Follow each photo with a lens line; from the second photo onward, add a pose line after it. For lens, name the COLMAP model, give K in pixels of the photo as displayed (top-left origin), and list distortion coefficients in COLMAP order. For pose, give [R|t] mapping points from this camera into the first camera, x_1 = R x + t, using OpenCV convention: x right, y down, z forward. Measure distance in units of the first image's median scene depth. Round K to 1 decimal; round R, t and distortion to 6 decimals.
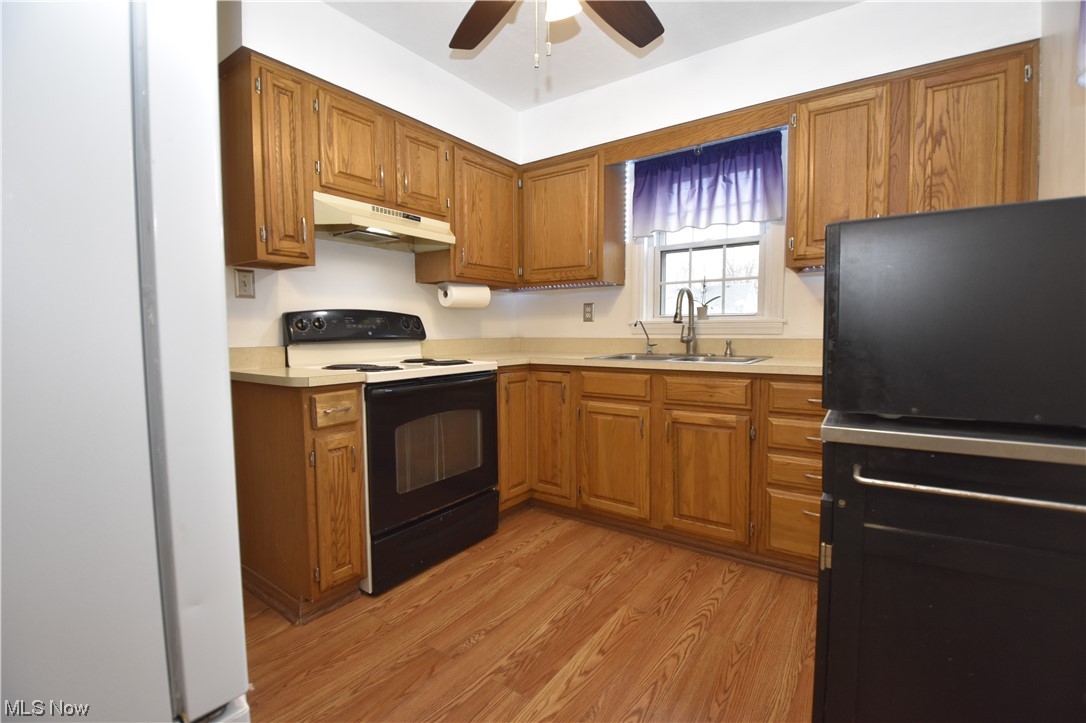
lens RADIAL K [[482.3, 0, 543.0], [0, 482.3, 361.5], [0, 0, 1]] dist [0.021125, -0.028038]
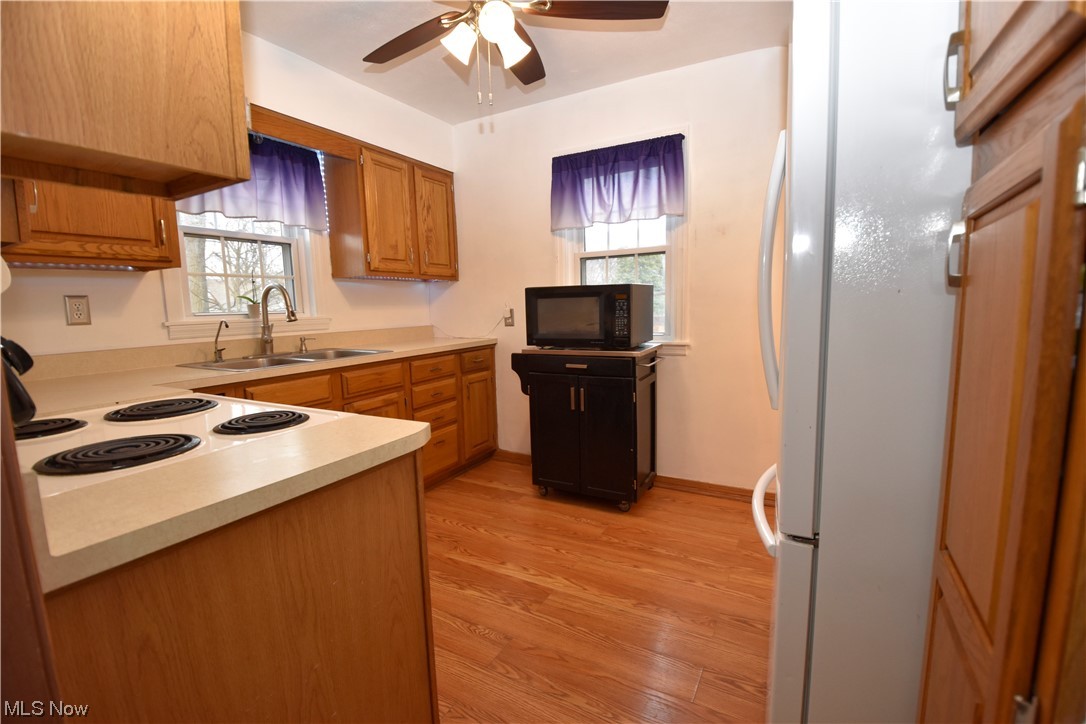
lens RADIAL K [[482.3, 0, 543.0], [0, 482.3, 362.0], [0, 0, 1]] dist [0.021125, -0.028038]
pose [[-0.110342, -0.113782, 0.987359, -1.035540], [0.092146, 0.987976, 0.124151, -0.104548], [-0.989613, 0.104680, -0.098531, 0.852183]]
